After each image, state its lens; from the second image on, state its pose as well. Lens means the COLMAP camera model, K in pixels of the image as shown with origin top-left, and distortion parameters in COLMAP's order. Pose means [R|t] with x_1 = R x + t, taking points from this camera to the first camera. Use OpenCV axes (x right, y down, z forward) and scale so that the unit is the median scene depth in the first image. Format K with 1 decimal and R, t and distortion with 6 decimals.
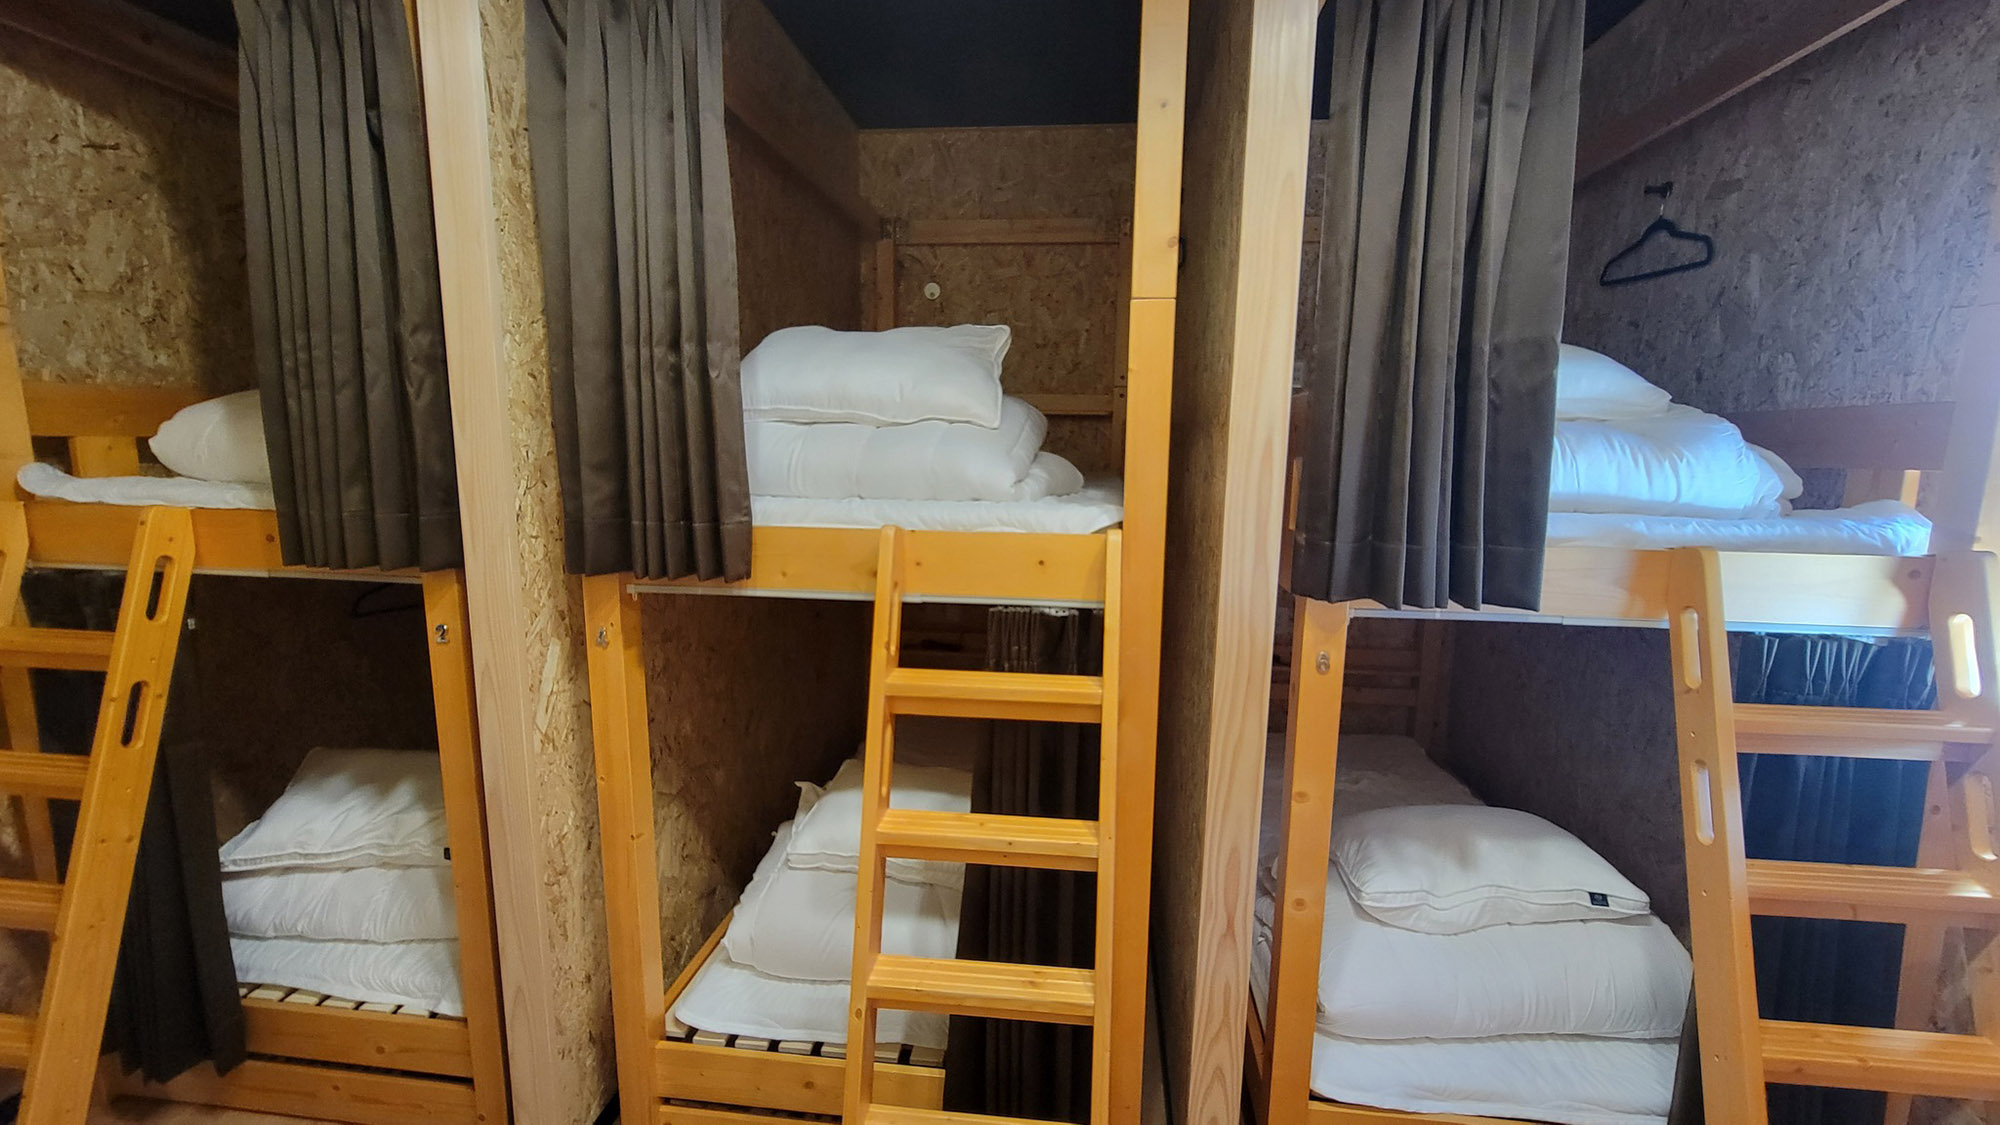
lens RADIAL K [[814.0, 0, 1006.5], [0, 814.0, 567.5], [0, 0, 1]] dist [-0.000475, -0.000345]
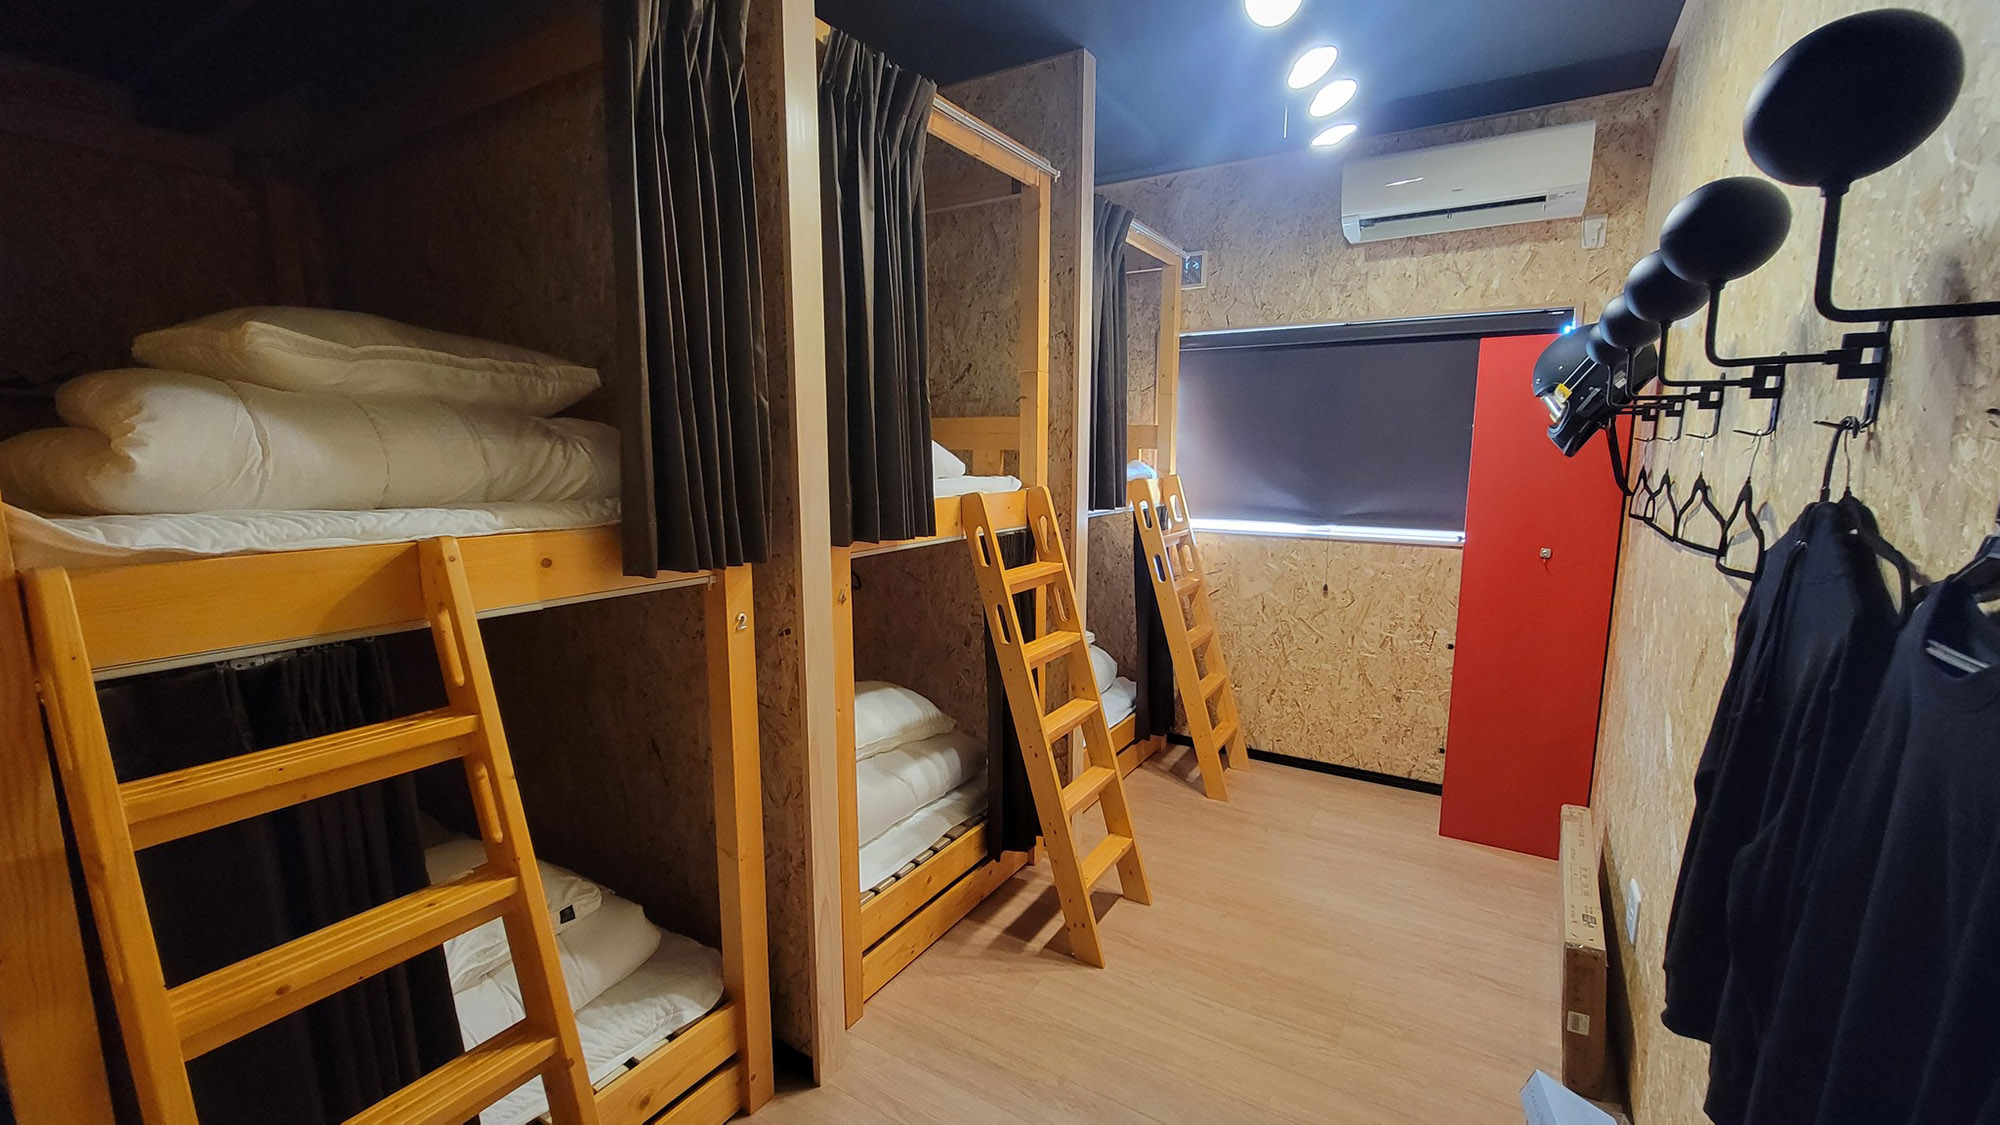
lens RADIAL K [[814.0, 0, 1006.5], [0, 814.0, 567.5], [0, 0, 1]] dist [-0.000475, -0.000345]
pose [[0.427148, -0.148056, 0.891978, -0.823924], [0.136619, 0.985745, 0.098196, -0.026295], [-0.893801, 0.079917, 0.441286, 0.106855]]
